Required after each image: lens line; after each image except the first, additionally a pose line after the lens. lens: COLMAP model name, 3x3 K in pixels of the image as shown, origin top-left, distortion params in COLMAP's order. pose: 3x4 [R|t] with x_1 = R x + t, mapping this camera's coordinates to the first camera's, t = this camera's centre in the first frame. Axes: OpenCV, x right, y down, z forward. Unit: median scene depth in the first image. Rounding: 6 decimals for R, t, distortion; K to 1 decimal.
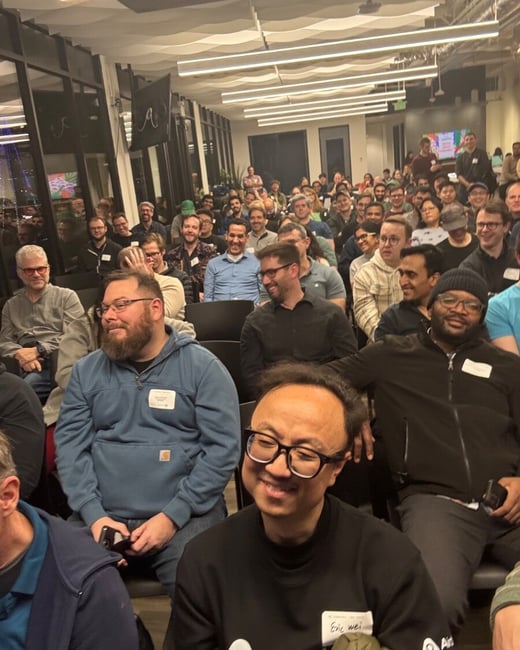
lens RADIAL K [[612.3, 0, 260.0], [0, 612.3, 325.0], [0, 0, 1]] dist [0.012990, -0.000087]
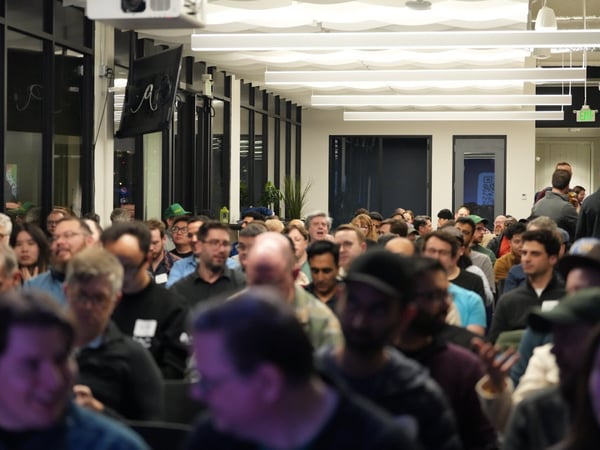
lens RADIAL K [[1341.4, 0, 300.0], [0, 1341.4, 225.0], [0, 0, 1]] dist [-0.011790, 0.132898]
pose [[0.990783, 0.113278, -0.074276, 0.080597], [-0.127245, 0.966345, -0.223574, 0.086184], [0.046450, 0.230965, 0.971853, -0.304370]]
